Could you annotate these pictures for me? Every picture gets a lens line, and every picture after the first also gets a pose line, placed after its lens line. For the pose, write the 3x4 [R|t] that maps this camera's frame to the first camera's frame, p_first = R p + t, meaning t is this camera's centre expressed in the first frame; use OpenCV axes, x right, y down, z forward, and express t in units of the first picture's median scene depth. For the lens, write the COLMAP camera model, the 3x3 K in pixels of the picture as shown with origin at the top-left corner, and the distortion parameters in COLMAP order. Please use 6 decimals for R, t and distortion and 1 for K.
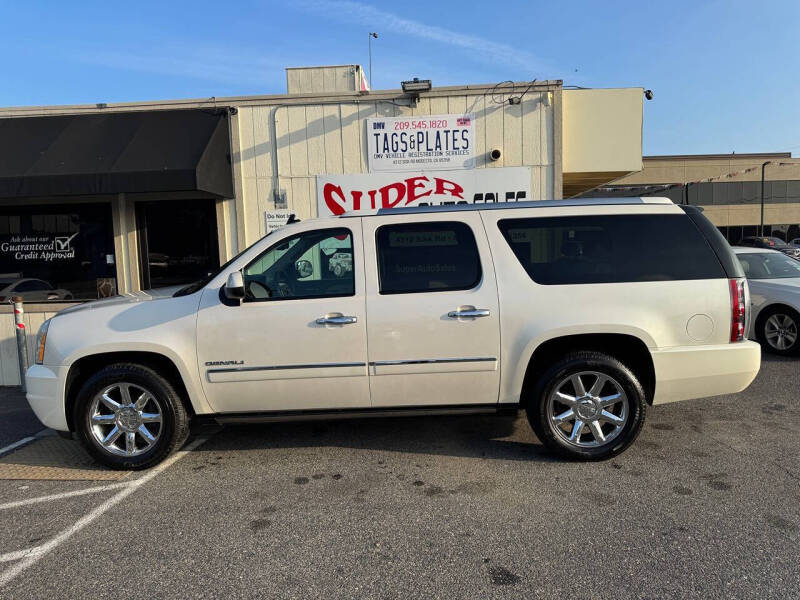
lens RADIAL K [[575.6, 0, 400.7], [0, 575.6, 304.1], [0, 0, 1]] dist [0.039018, -0.037743]
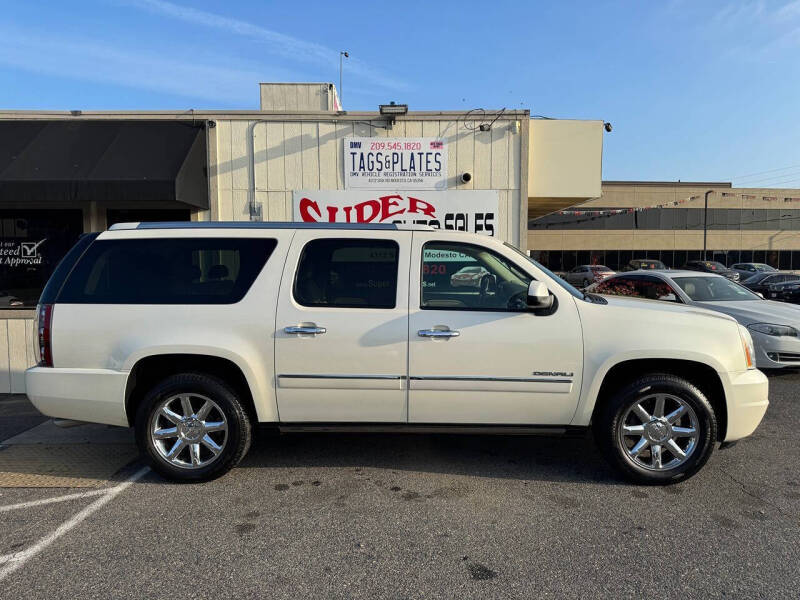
lens RADIAL K [[575.6, 0, 404.0], [0, 575.6, 302.5], [0, 0, 1]] dist [0.039018, -0.037743]
pose [[0.996663, 0.022206, 0.078547, -0.026343], [-0.020015, 0.999391, -0.028578, 0.001391], [-0.079134, 0.026911, 0.996501, -0.031442]]
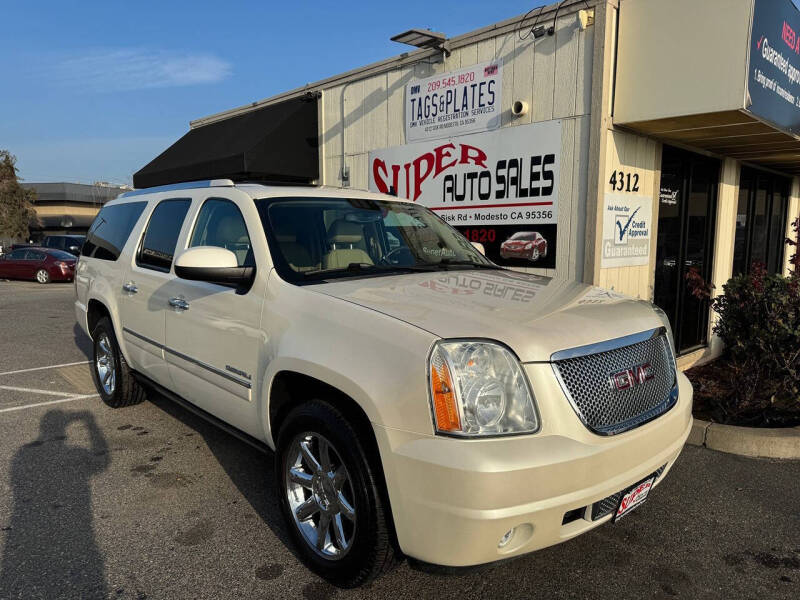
lens RADIAL K [[575.6, 0, 398.1], [0, 575.6, 306.0], [0, 0, 1]] dist [0.039018, -0.037743]
pose [[0.717018, 0.118696, -0.686874, 0.601144], [-0.085740, 0.992931, 0.082081, -0.046740], [0.691761, 0.000039, 0.722127, 0.331766]]
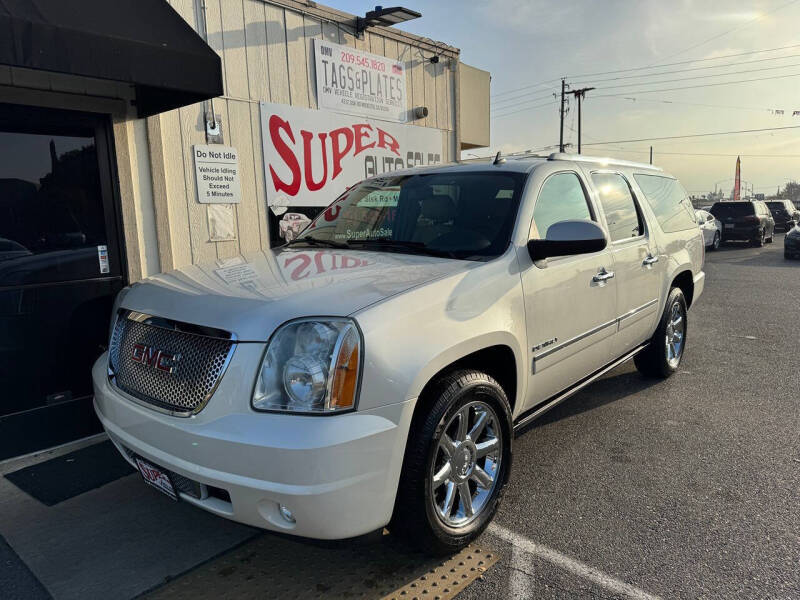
lens RADIAL K [[599.5, 0, 404.6], [0, 599.5, 296.5], [0, 0, 1]] dist [0.016309, -0.021424]
pose [[0.620047, -0.083274, 0.780133, -0.636900], [0.079947, 0.995881, 0.042762, -0.003666], [-0.780481, 0.035855, 0.624151, 0.419899]]
